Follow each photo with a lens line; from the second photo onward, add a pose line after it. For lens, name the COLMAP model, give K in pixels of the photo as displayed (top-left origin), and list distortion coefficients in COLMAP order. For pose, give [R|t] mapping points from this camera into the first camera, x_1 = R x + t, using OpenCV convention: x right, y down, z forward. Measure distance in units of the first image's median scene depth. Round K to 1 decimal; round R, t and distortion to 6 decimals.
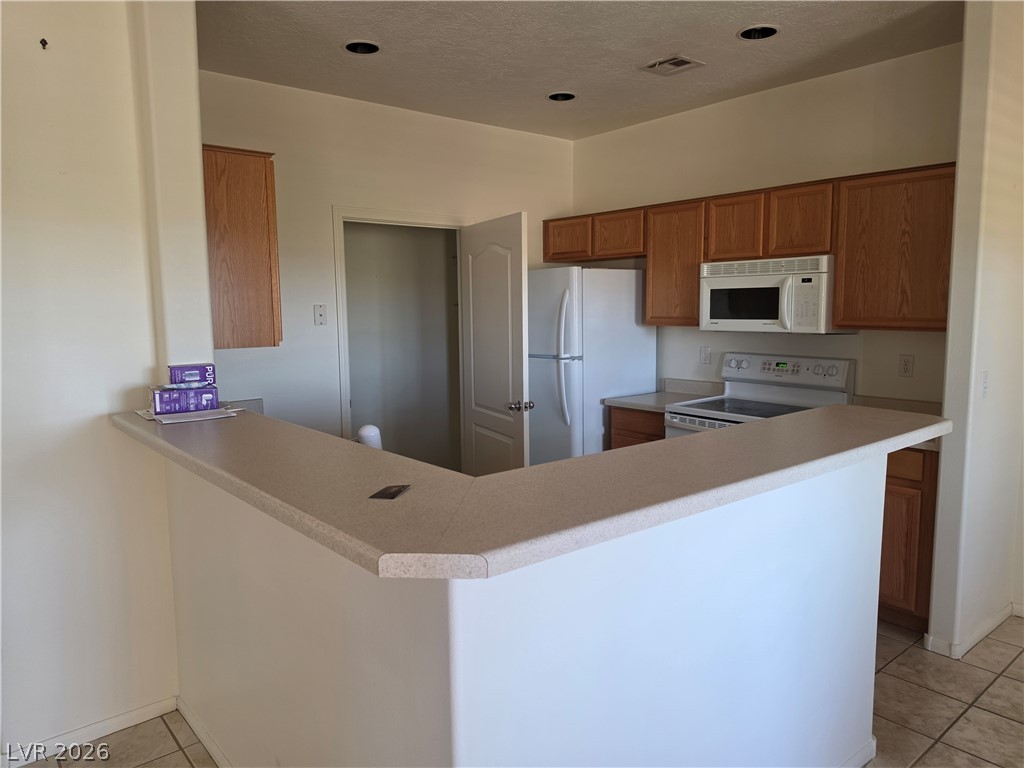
lens RADIAL K [[711.9, 0, 509.6], [0, 711.9, 377.6], [0, 0, 1]] dist [0.114227, -0.178466]
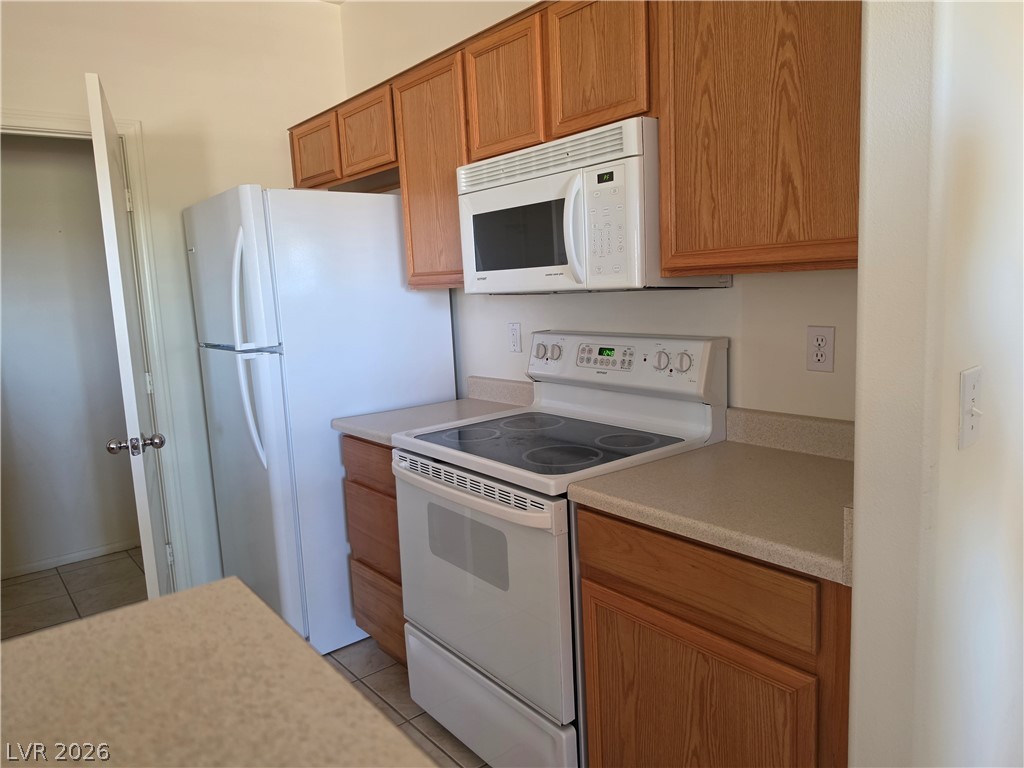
lens RADIAL K [[711.9, 0, 509.6], [0, 711.9, 377.6], [0, 0, 1]] dist [0.114227, -0.178466]
pose [[0.999054, -0.033385, -0.027868, 0.318996], [0.034112, 0.999078, 0.026051, -0.014866], [0.026973, -0.026977, 0.999272, 0.463956]]
